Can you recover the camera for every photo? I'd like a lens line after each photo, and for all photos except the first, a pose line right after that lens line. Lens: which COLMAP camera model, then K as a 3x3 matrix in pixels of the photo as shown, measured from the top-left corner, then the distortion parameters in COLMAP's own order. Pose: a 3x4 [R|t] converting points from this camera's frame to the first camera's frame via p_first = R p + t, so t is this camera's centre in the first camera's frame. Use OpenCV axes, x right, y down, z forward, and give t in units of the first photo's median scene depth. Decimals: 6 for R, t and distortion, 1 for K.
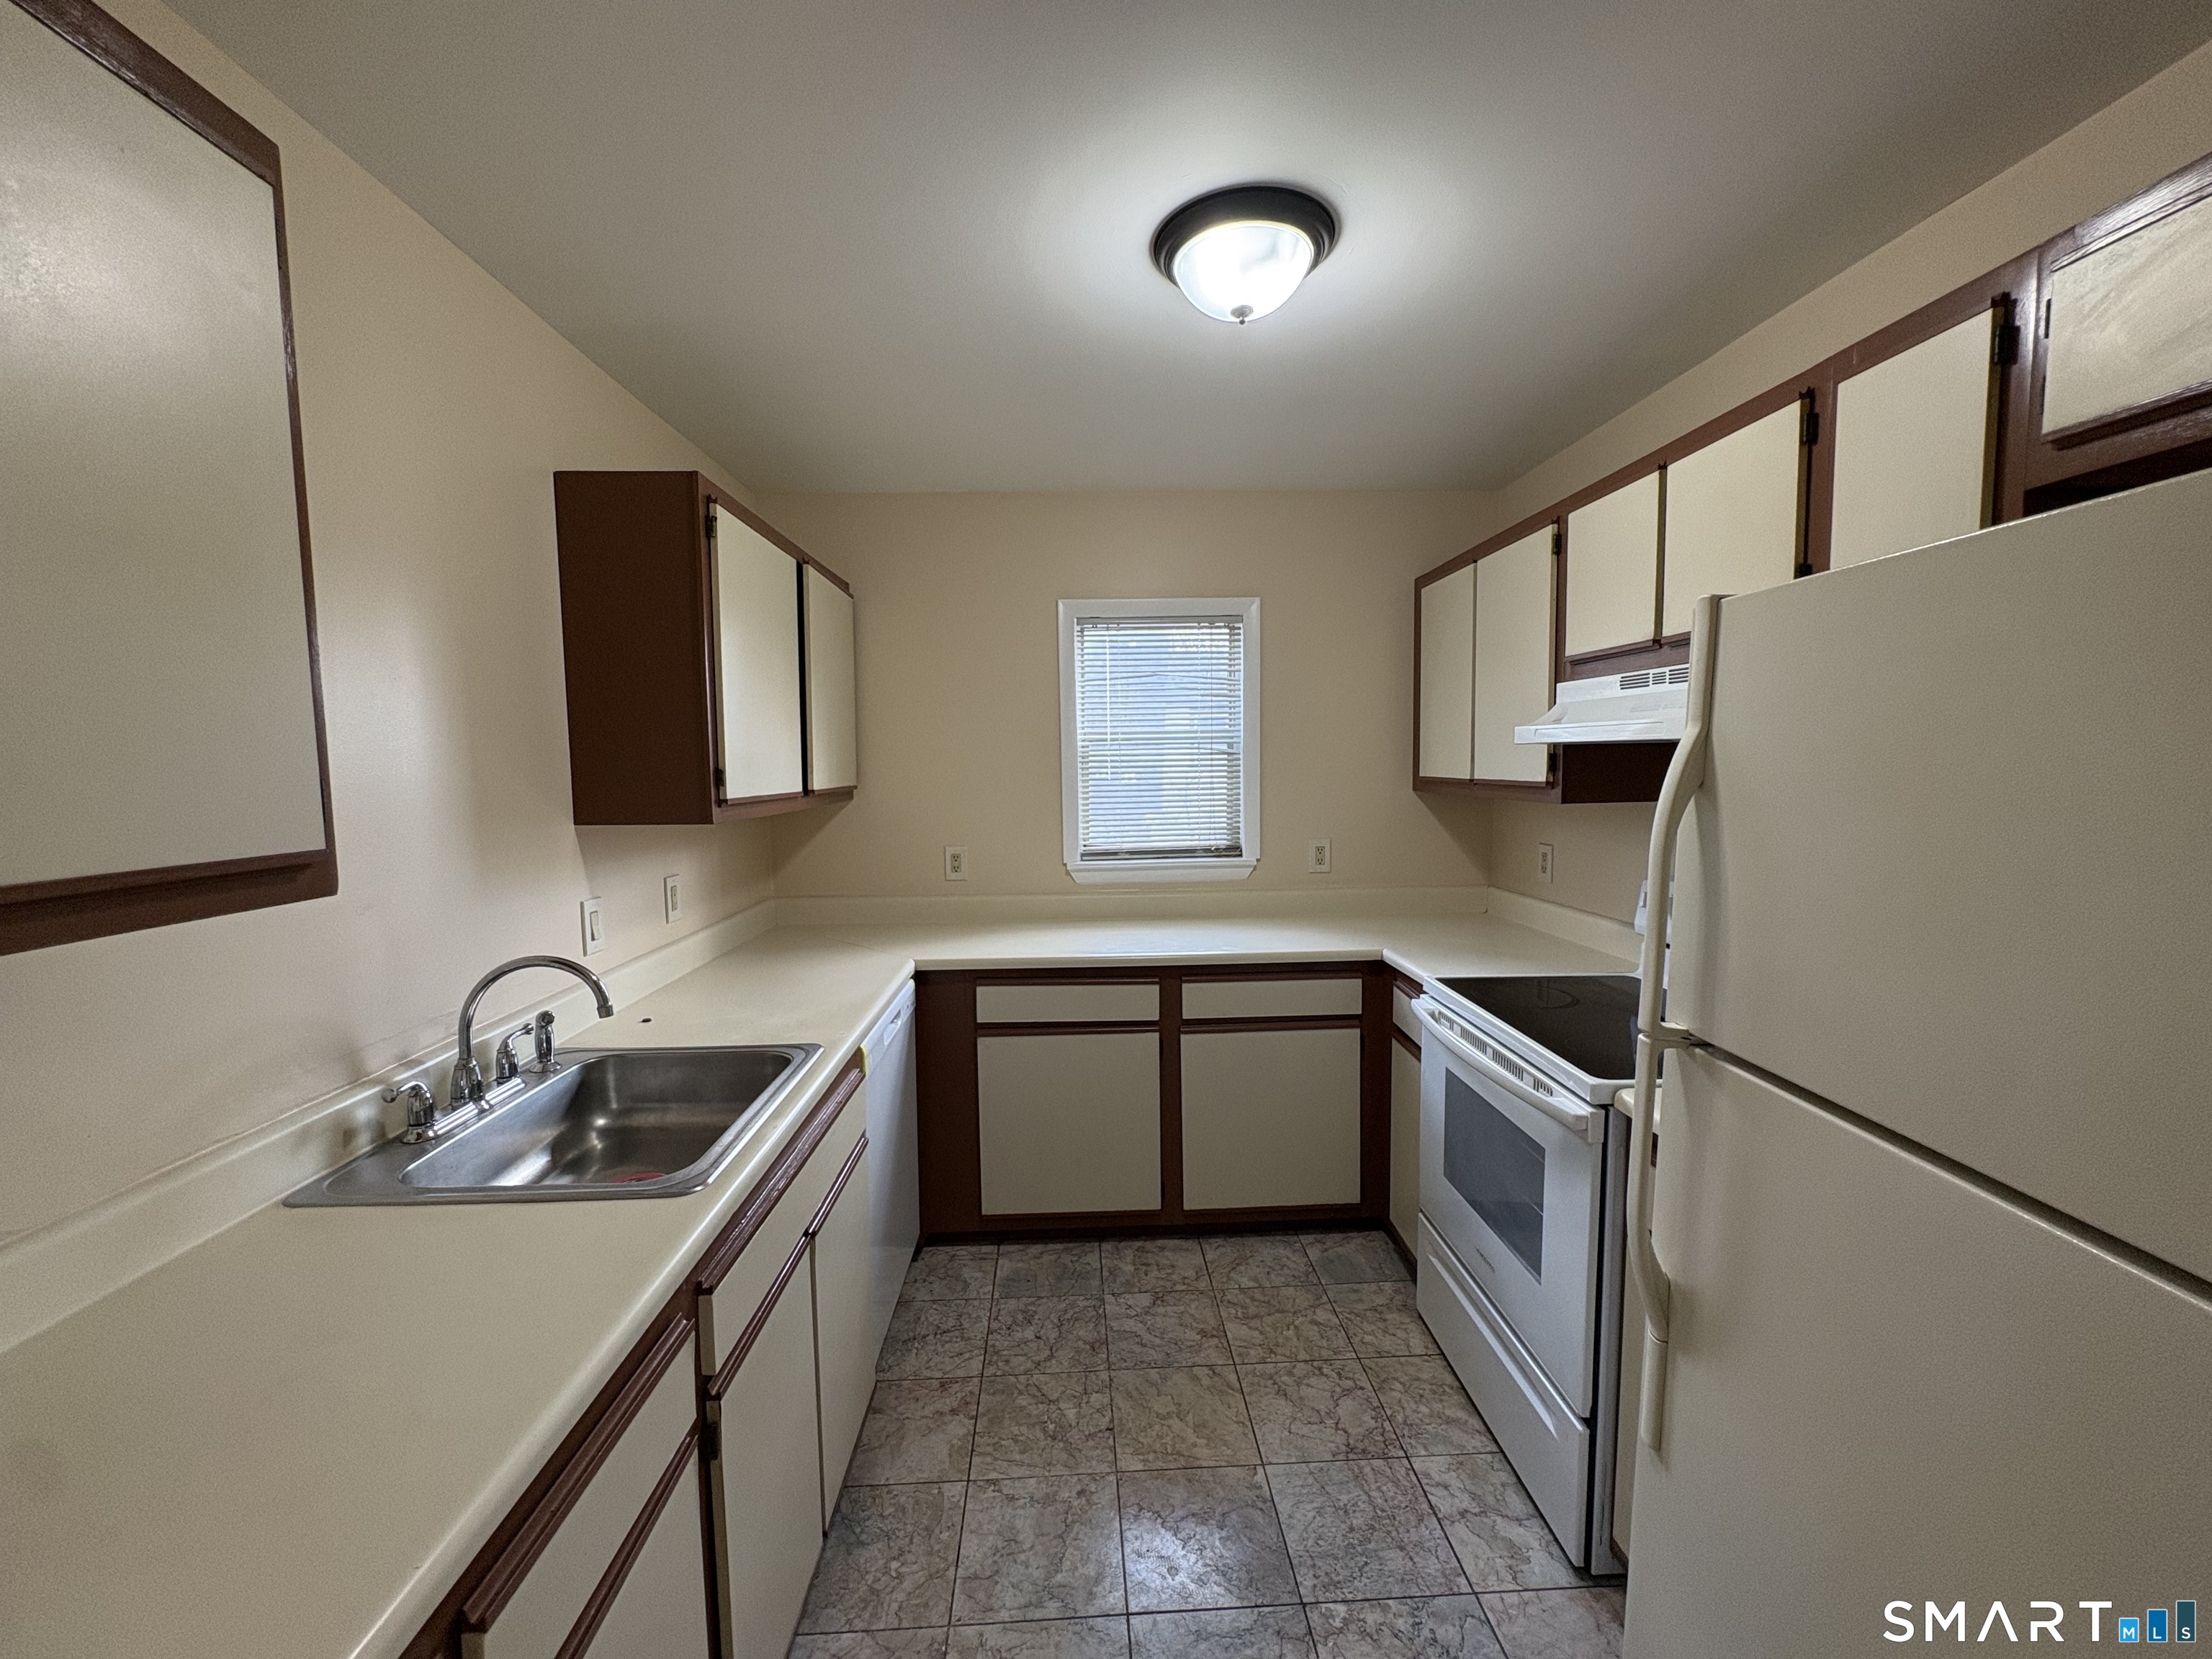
lens RADIAL K [[877.0, 0, 1099.8], [0, 877.0, 822.1], [0, 0, 1]] dist [0.001070, -0.000383]
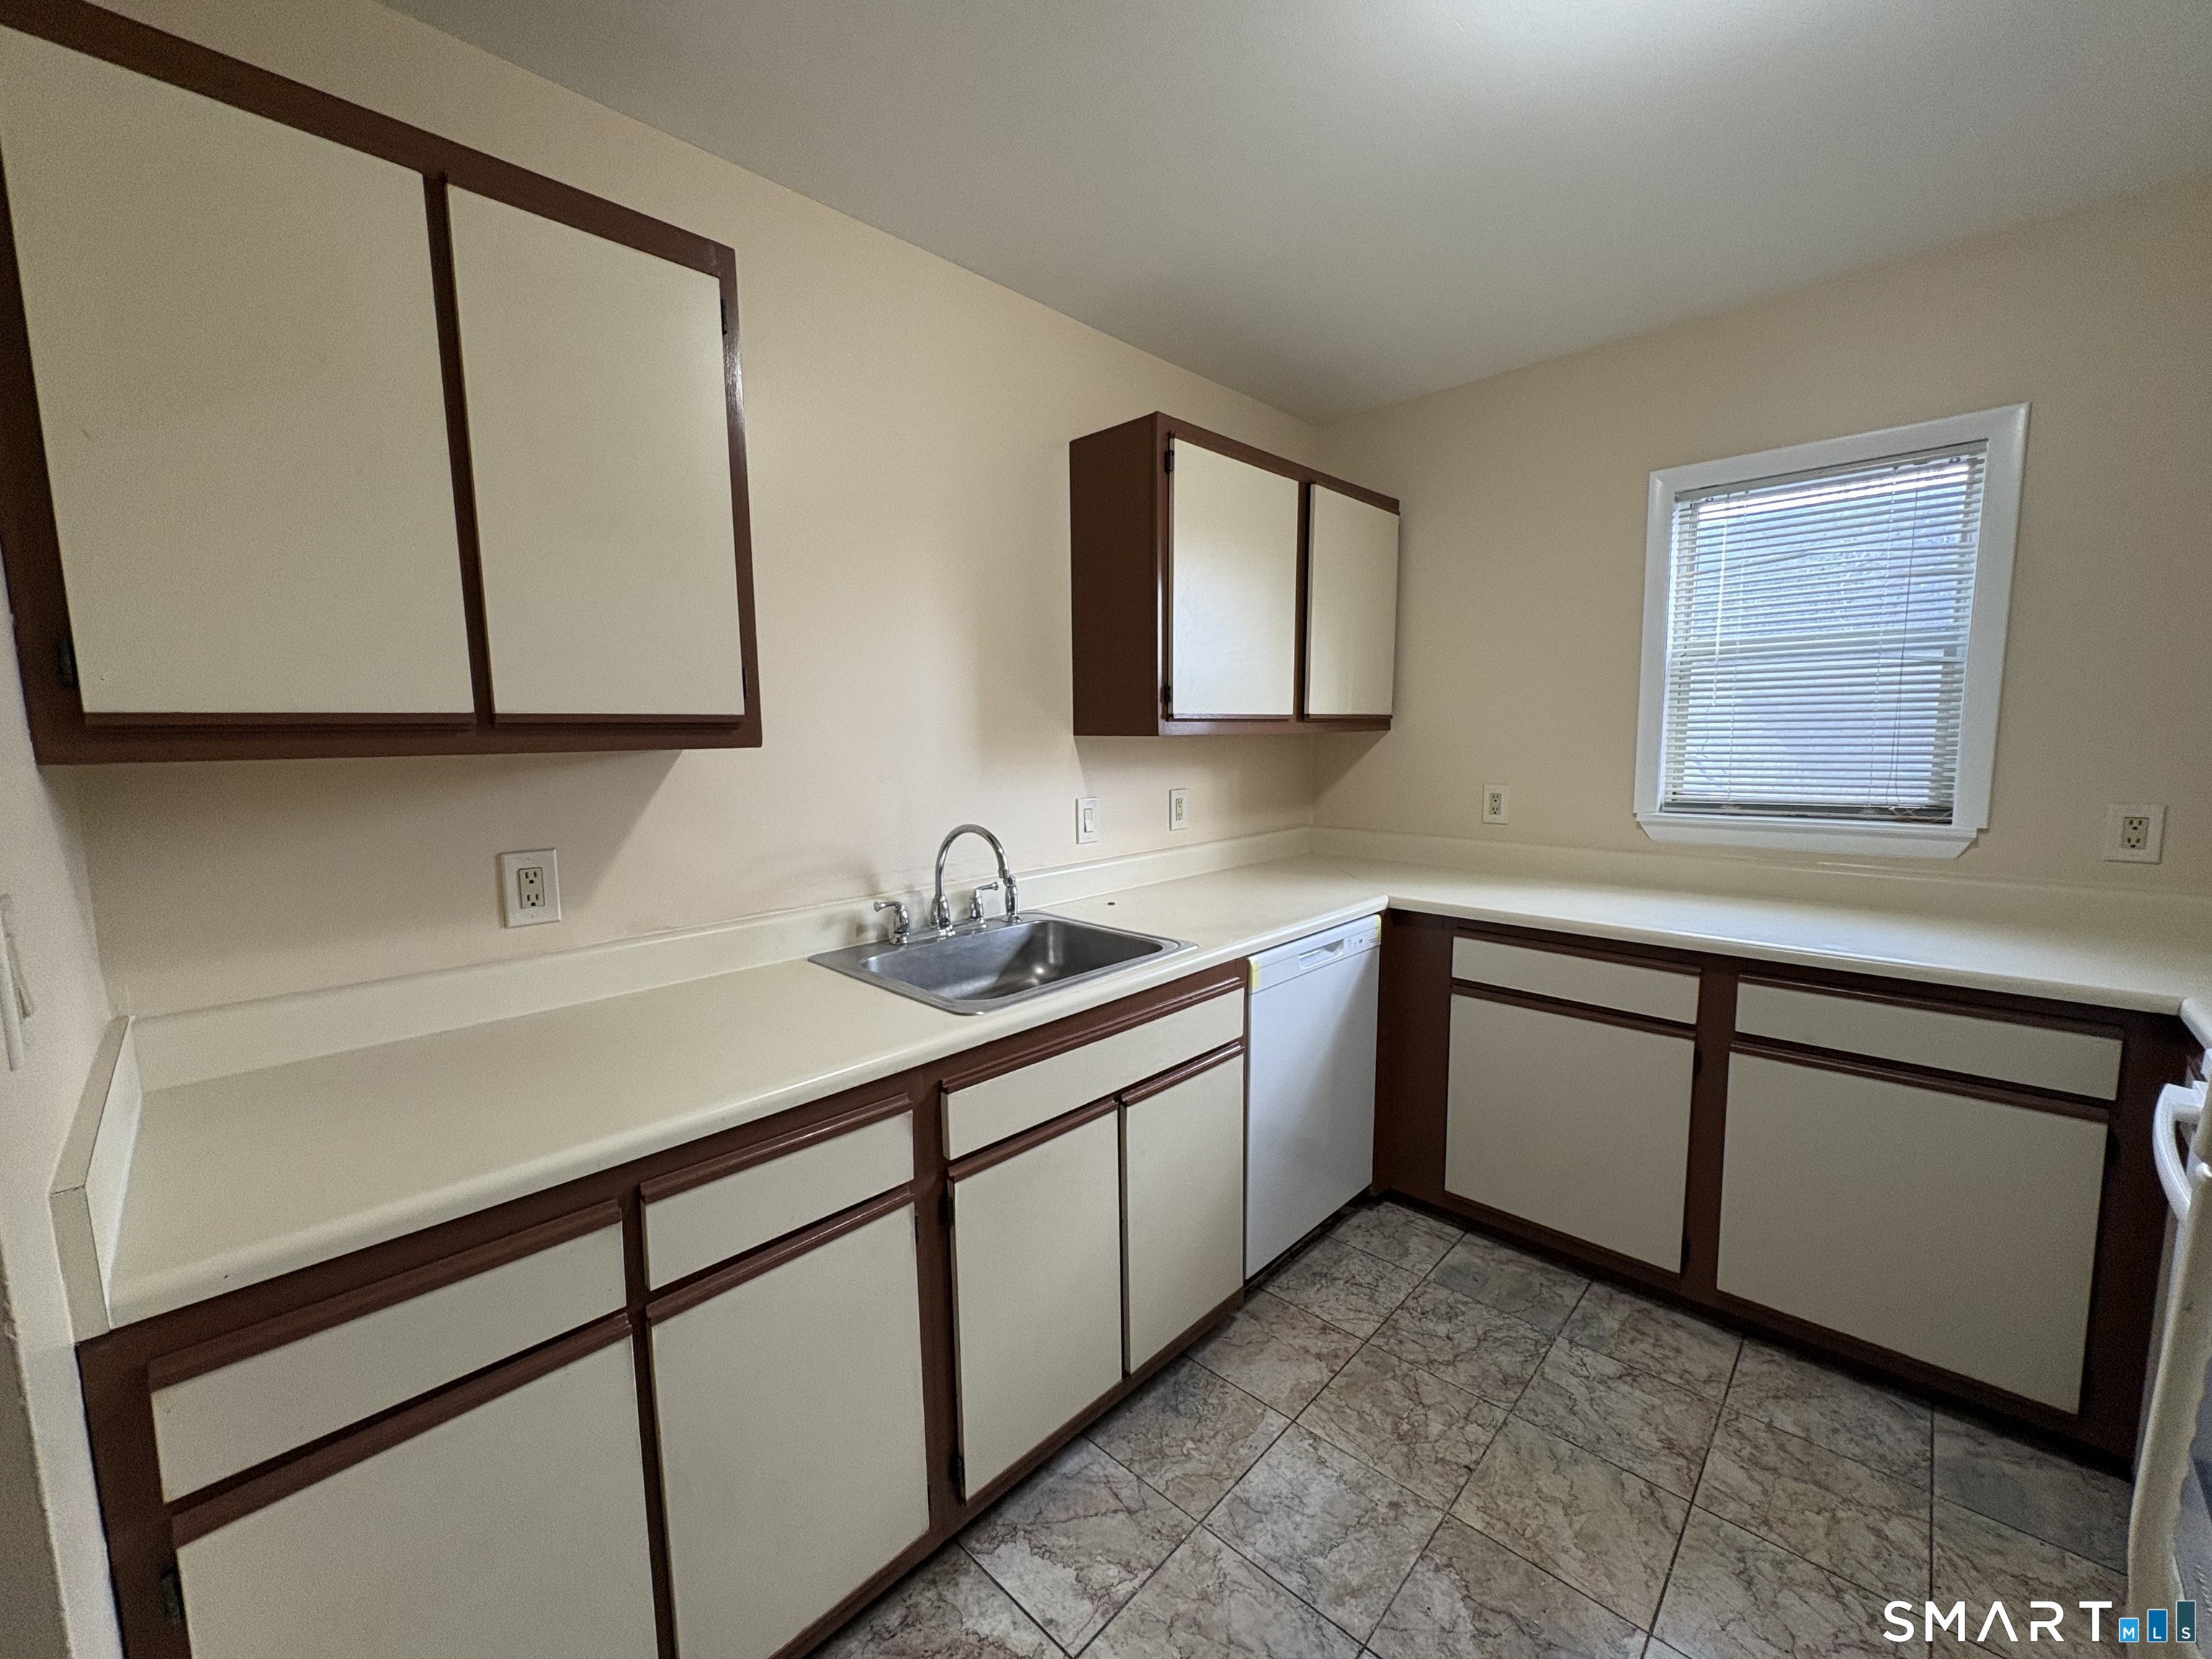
lens RADIAL K [[877.0, 0, 1099.8], [0, 877.0, 822.1], [0, 0, 1]] dist [0.001070, -0.000383]
pose [[0.697695, 0.080927, -0.711809, 0.265273], [-0.046824, 0.996626, 0.067413, 0.034632], [0.714863, -0.013704, 0.699131, 0.149877]]
